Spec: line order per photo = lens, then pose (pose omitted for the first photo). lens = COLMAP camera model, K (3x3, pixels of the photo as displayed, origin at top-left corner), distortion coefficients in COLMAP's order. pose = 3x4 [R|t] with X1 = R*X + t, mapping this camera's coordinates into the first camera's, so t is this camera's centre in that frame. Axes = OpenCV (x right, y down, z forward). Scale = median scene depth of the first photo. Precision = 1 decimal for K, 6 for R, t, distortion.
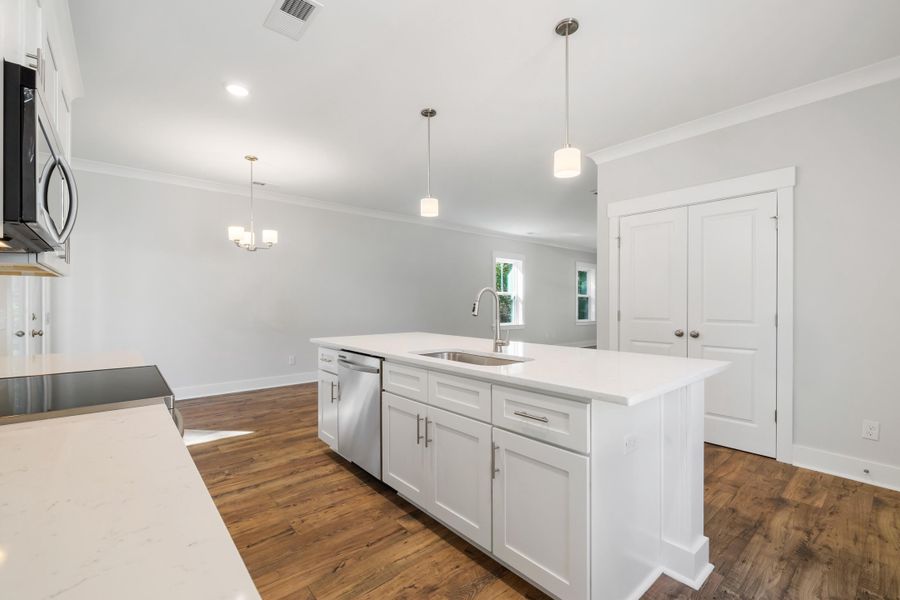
lens RADIAL K [[399.1, 0, 450.0], [0, 399.1, 300.0], [0, 0, 1]] dist [-0.001345, -0.000164]
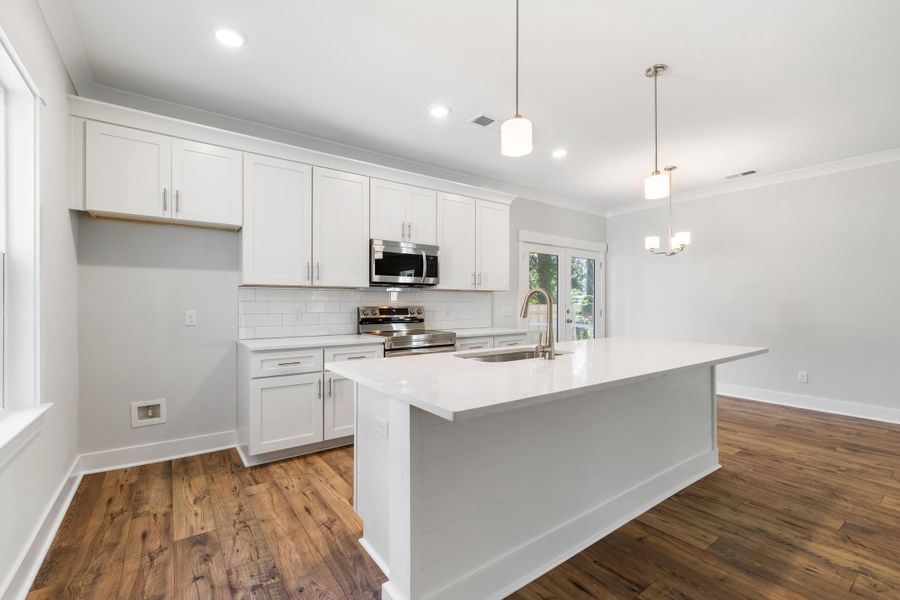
lens RADIAL K [[387.0, 0, 450.0], [0, 387.0, 300.0], [0, 0, 1]] dist [0.000643, 0.000742]
pose [[-0.073600, -0.001724, -0.997286, 0.712898], [0.001752, 0.999997, -0.001858, -0.004260], [0.997286, -0.001884, -0.073596, 0.596917]]
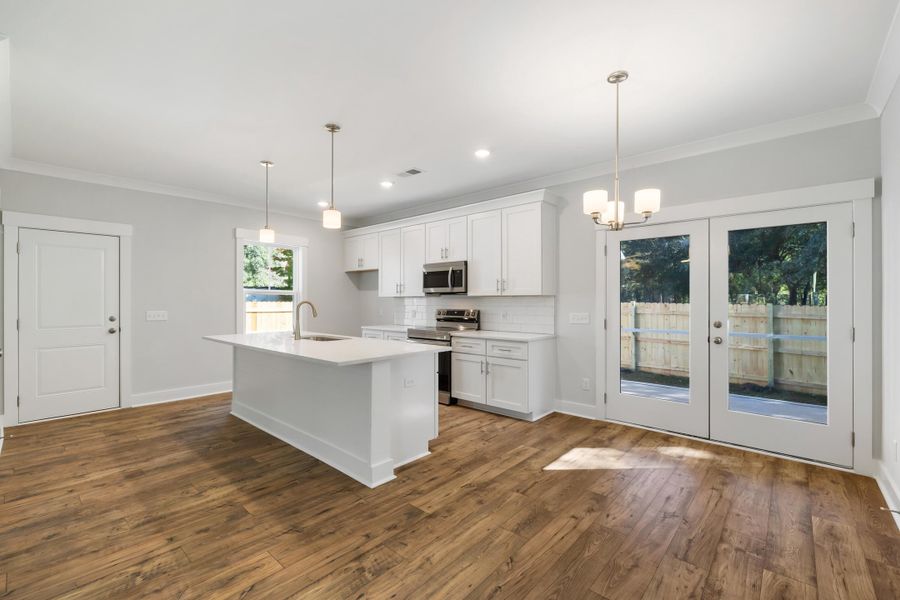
lens RADIAL K [[387.0, 0, 450.0], [0, 387.0, 300.0], [0, 0, 1]] dist [0.000643, 0.000742]
pose [[-0.989542, 0.000529, -0.144246, -0.196257], [0.001285, 0.999986, -0.005149, -0.017047], [0.144241, -0.005280, -0.989528, 1.893525]]
